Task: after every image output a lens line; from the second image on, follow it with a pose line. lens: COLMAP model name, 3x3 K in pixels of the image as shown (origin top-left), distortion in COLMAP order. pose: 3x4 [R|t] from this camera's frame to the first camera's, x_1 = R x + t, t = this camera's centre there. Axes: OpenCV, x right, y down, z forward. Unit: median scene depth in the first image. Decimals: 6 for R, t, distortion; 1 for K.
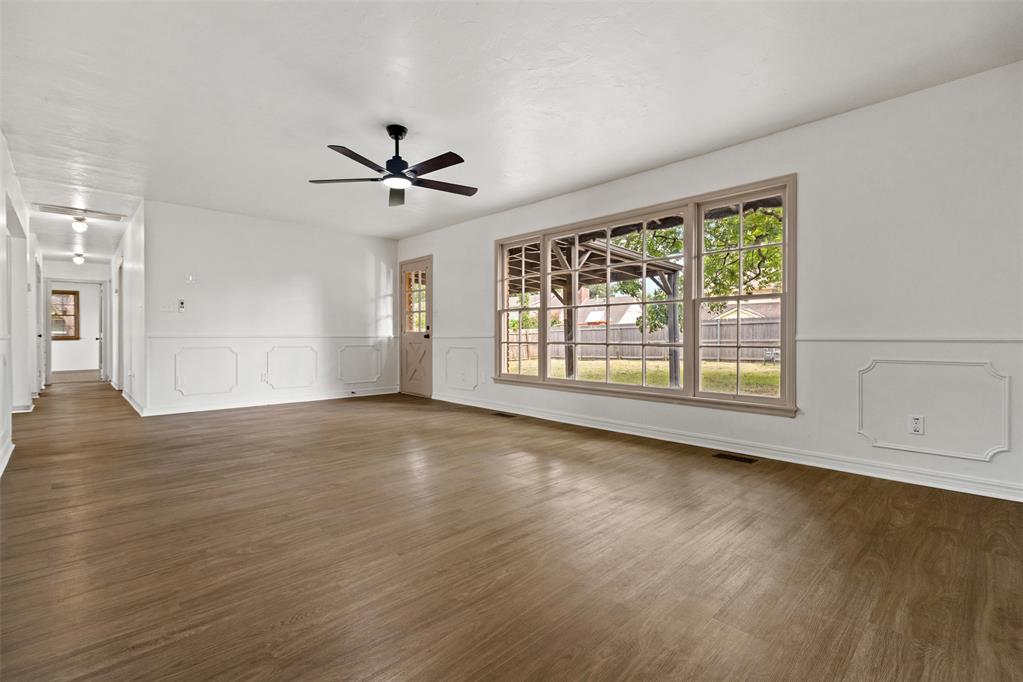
lens RADIAL K [[465.1, 0, 508.3], [0, 465.1, 338.3], [0, 0, 1]] dist [-0.000444, -0.000430]
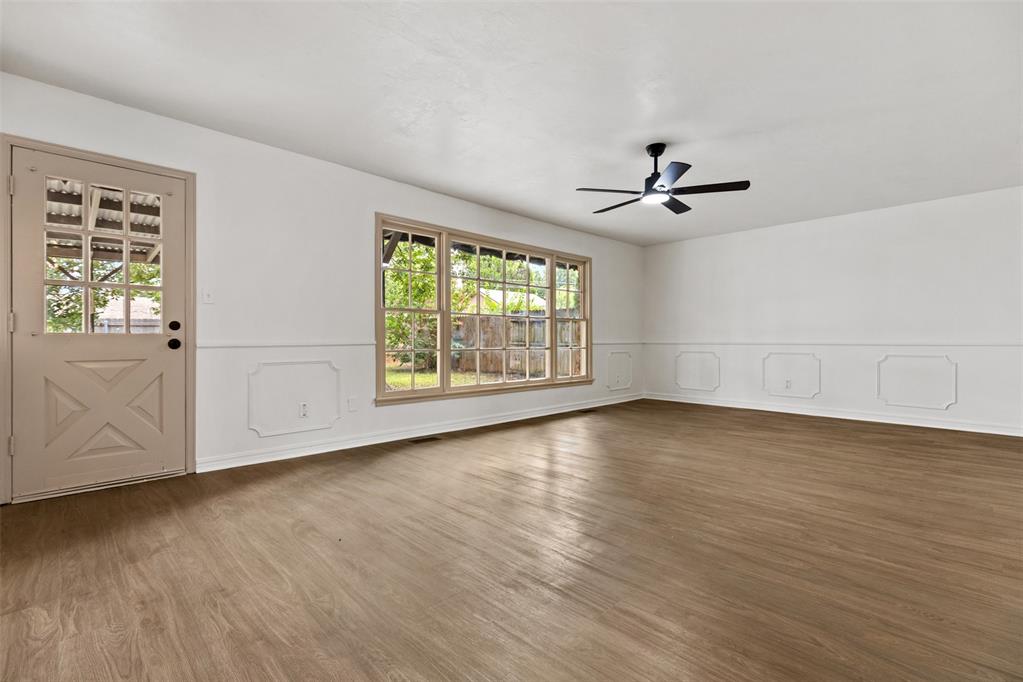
lens RADIAL K [[465.1, 0, 510.4], [0, 465.1, 340.3], [0, 0, 1]] dist [-0.000444, -0.000430]
pose [[-0.028215, 0.000298, 0.999602, -0.767111], [0.005804, 0.999983, -0.000135, -0.007317], [-0.999585, 0.005798, -0.028216, 0.811495]]
